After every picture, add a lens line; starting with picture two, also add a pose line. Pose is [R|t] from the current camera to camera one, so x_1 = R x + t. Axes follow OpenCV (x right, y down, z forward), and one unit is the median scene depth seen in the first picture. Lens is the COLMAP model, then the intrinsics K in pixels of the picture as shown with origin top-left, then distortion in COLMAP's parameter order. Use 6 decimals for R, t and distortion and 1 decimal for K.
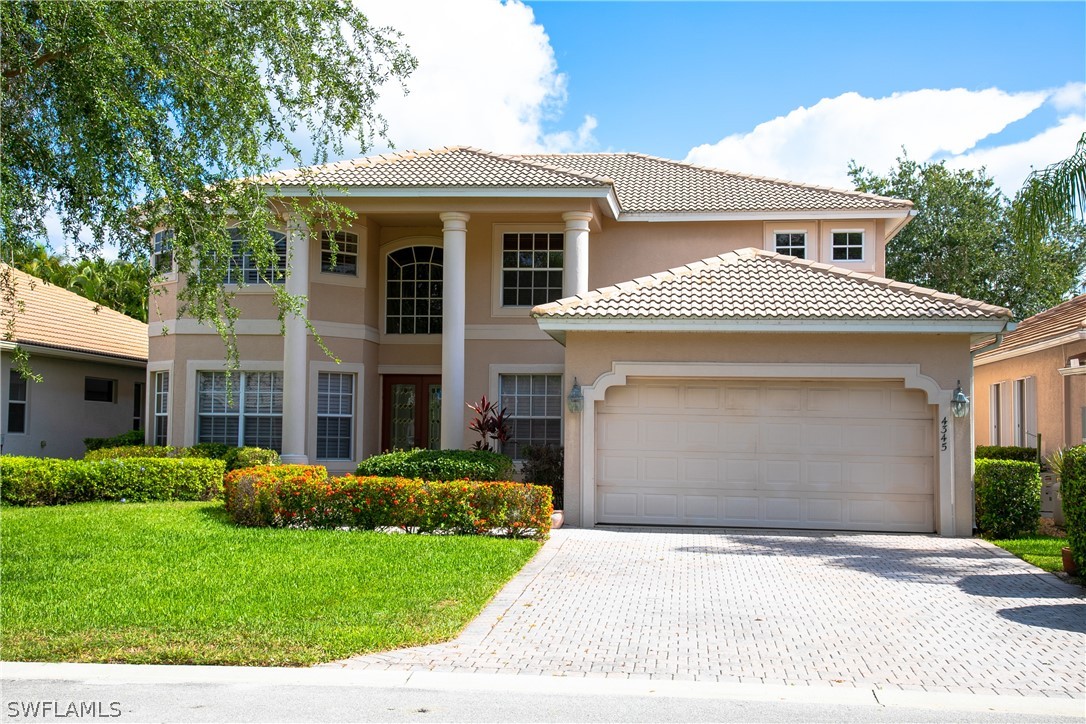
lens RADIAL K [[1320.0, 0, 545.1], [0, 1320.0, 370.5], [0, 0, 1]] dist [0.124063, 0.000000]
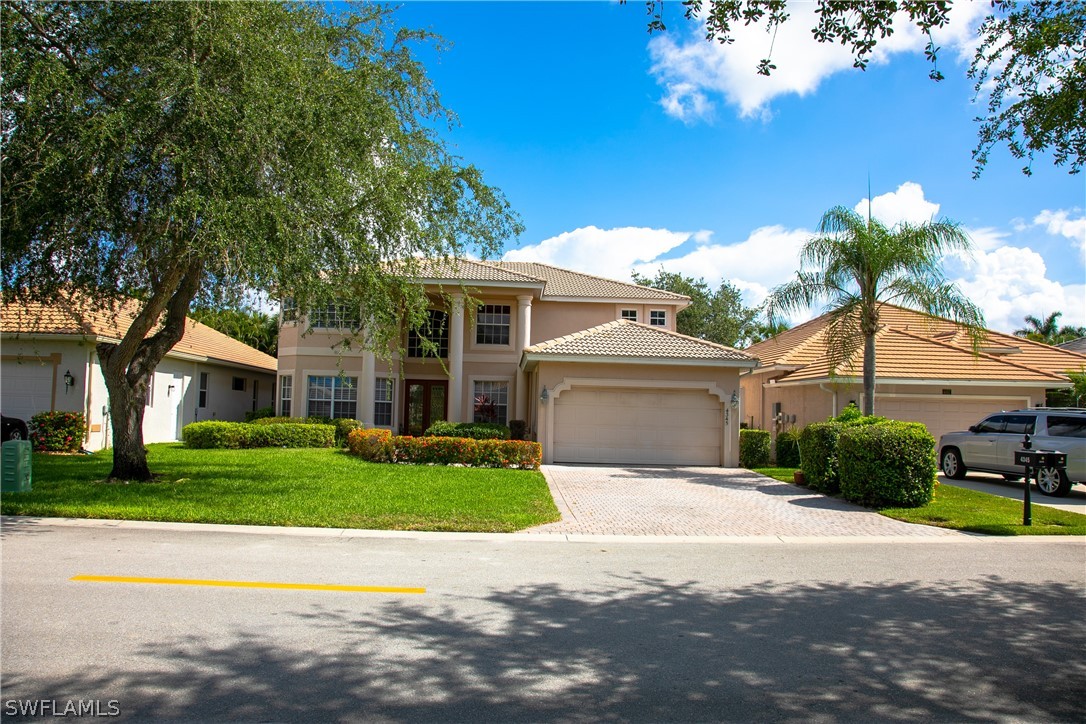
lens RADIAL K [[745.2, 0, 539.6], [0, 745.2, 371.3], [0, 0, 1]] dist [-0.105534, 0.065438]
pose [[0.987588, 0.020951, 0.155660, -0.128976], [-0.020251, 0.999776, -0.006081, -0.007082], [-0.155753, 0.002853, 0.987792, -0.049071]]
